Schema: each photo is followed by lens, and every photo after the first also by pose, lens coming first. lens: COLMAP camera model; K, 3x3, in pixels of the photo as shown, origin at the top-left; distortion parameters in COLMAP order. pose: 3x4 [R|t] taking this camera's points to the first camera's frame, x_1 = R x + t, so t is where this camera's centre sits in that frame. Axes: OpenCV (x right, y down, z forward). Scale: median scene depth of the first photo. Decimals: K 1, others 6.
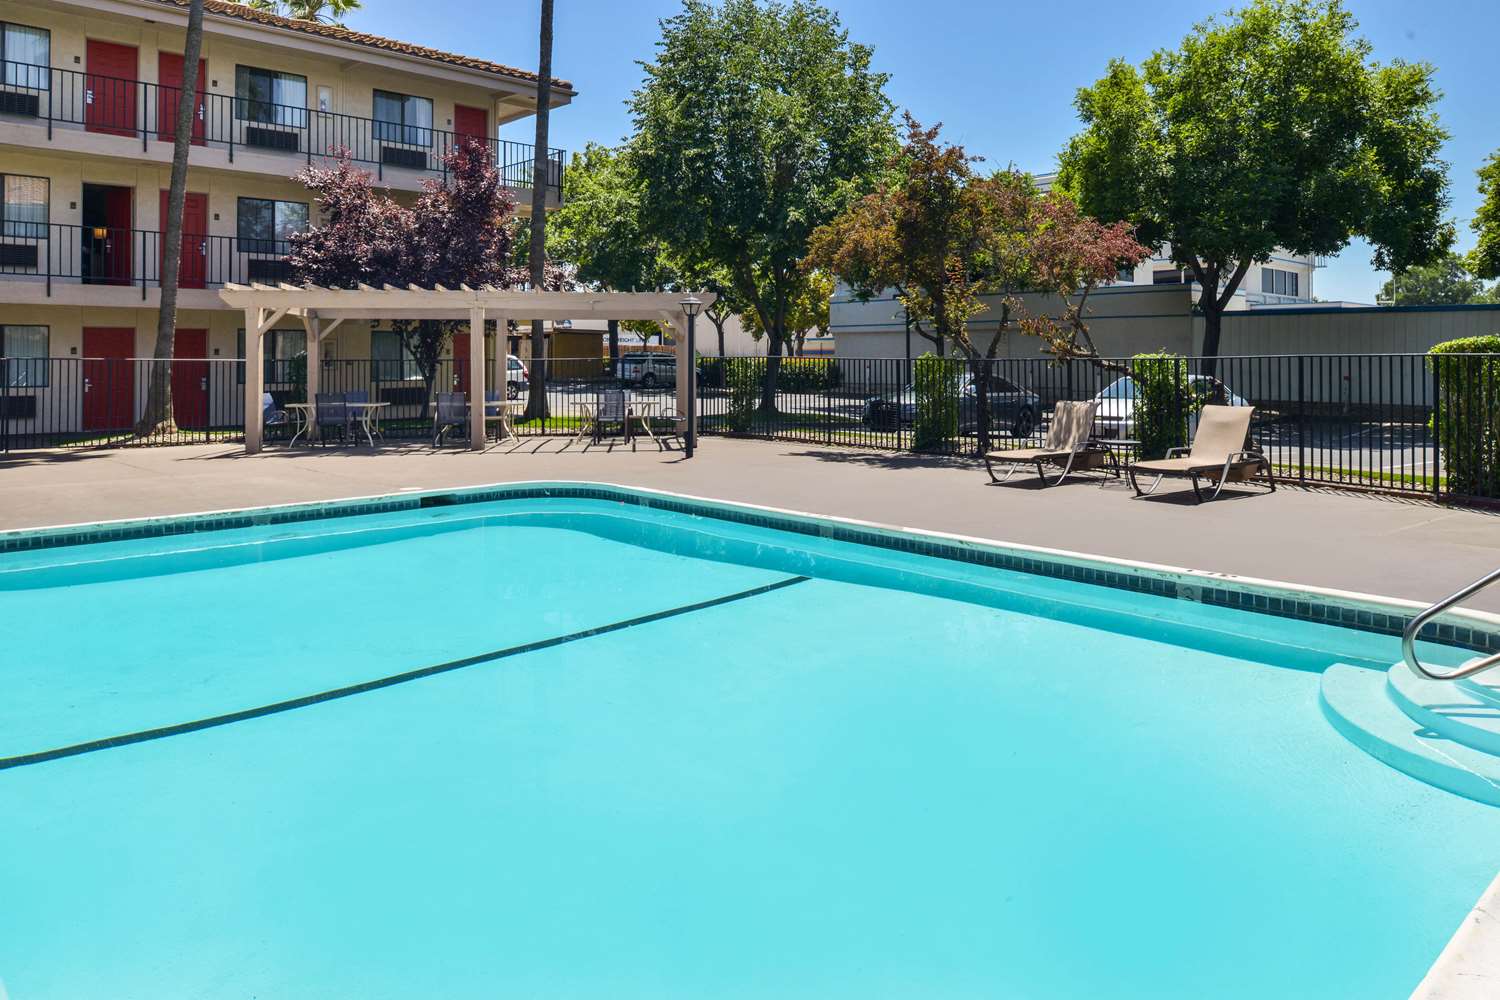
lens RADIAL K [[1054.6, 0, 750.0], [0, 1054.6, 500.0], [0, 0, 1]] dist [-0.002781, 0.001887]
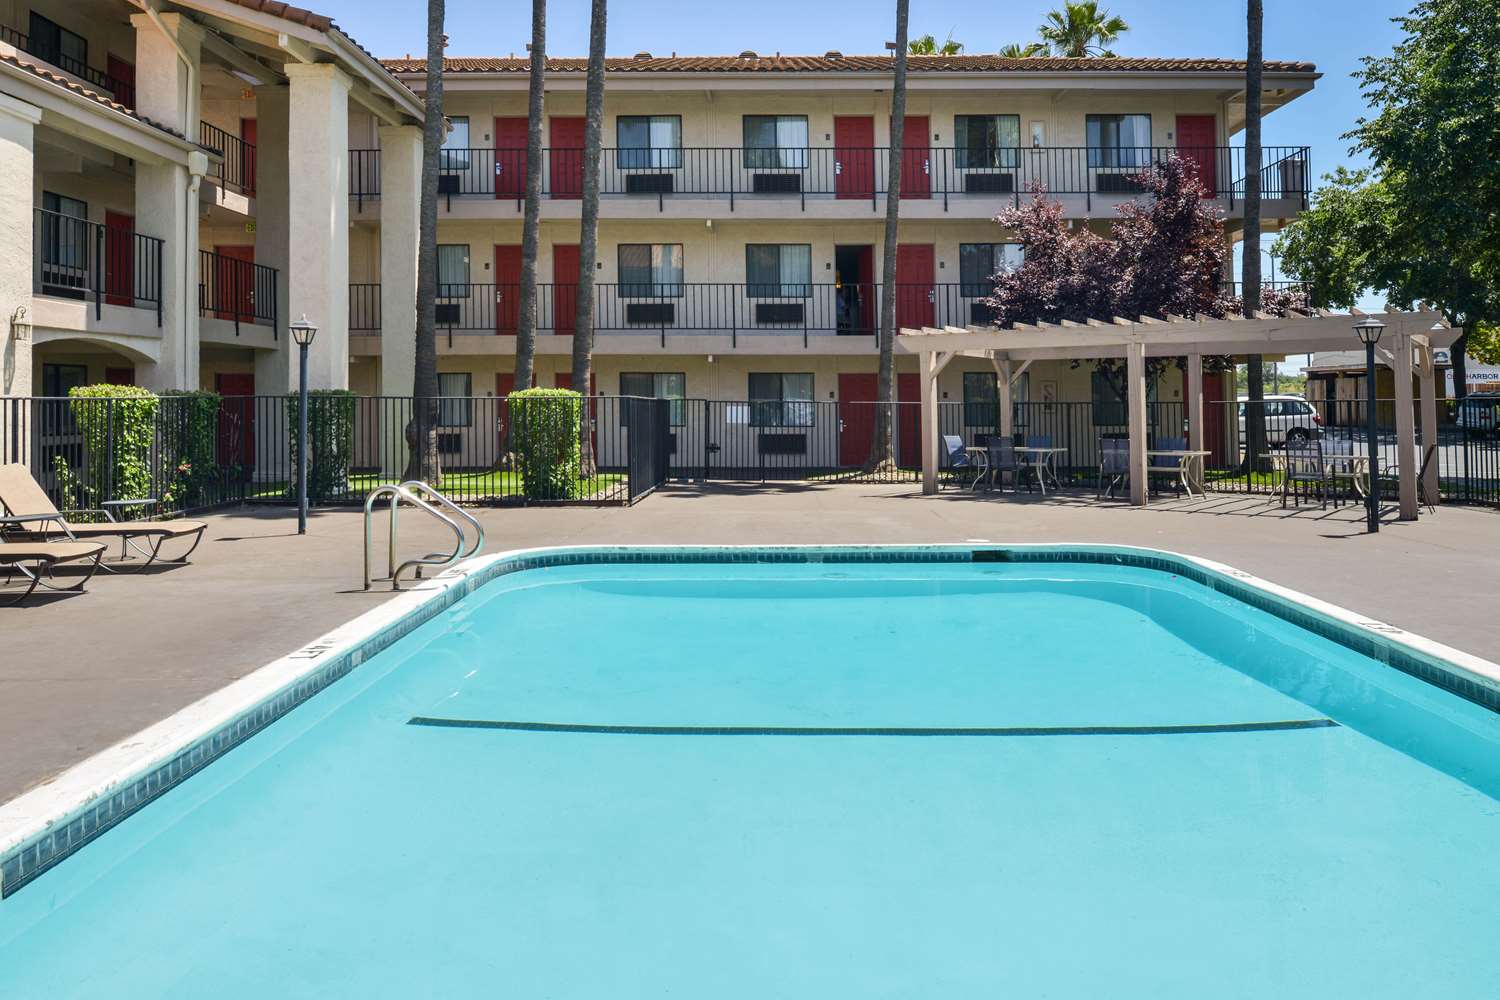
lens RADIAL K [[1107.0, 0, 750.0], [0, 1107.0, 500.0], [0, 0, 1]] dist [0.002803, -0.008041]
pose [[0.717296, 0.059053, -0.694262, 0.133383], [-0.091597, 0.995747, -0.009939, -0.011866], [0.690722, 0.070722, 0.719654, 0.110728]]
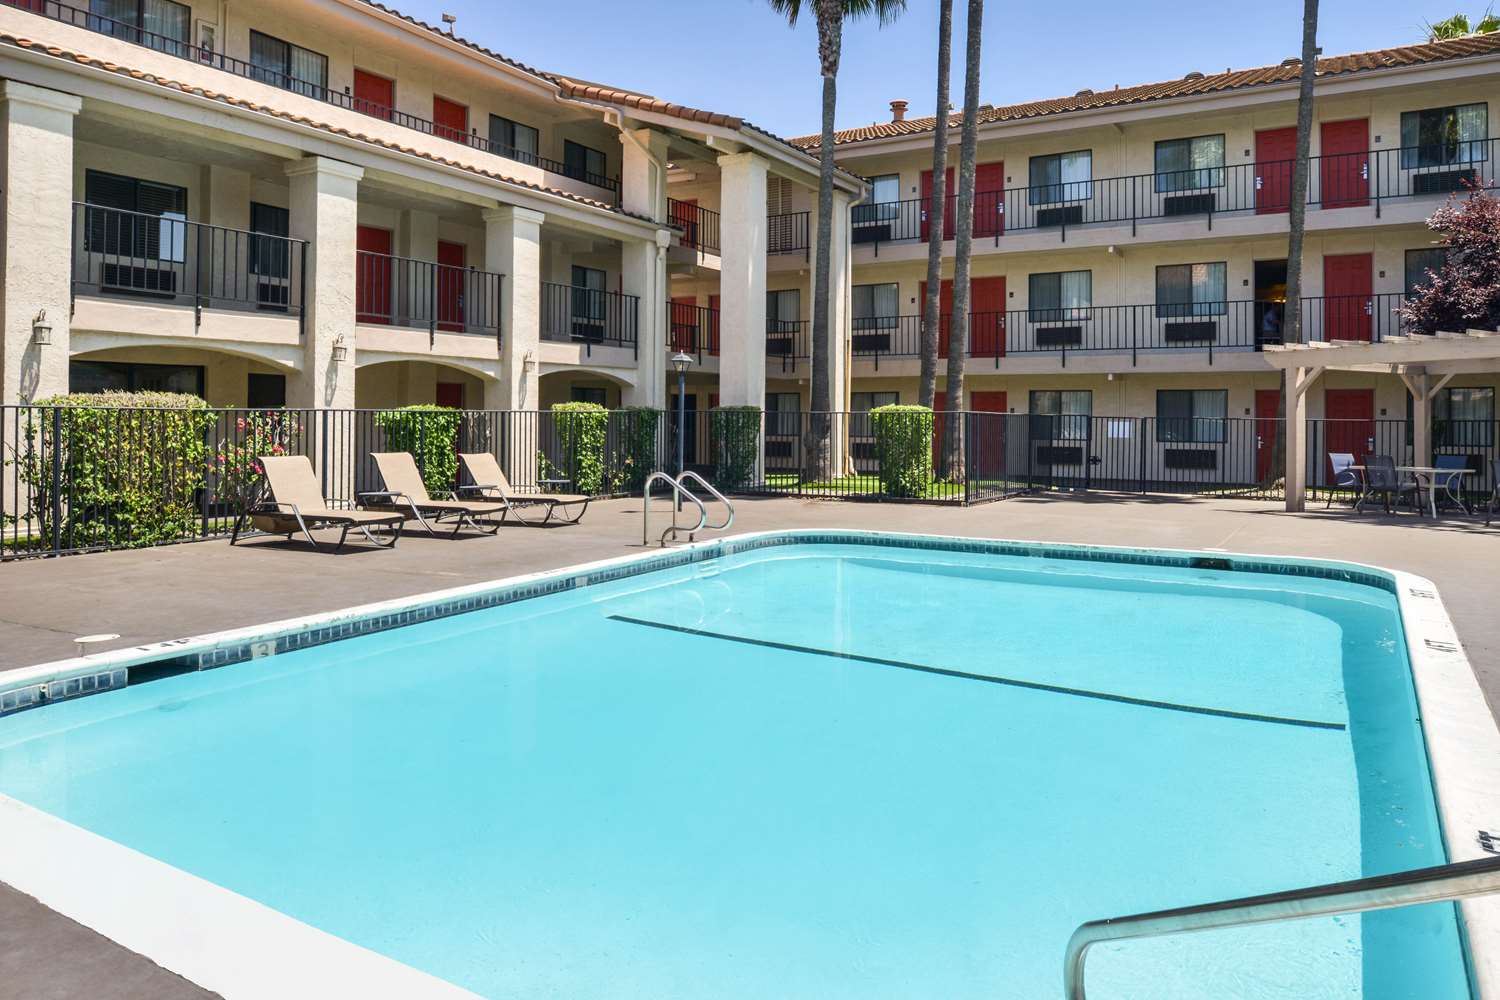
lens RADIAL K [[1018.7, 0, 752.9], [0, 1018.7, 554.5], [0, 0, 1]] dist [-0.003914, -0.003975]
pose [[0.283330, 0.126862, -0.950595, 0.282418], [-0.132973, 0.986834, 0.092065, -0.022628], [0.949759, 0.100318, 0.296469, 0.206850]]
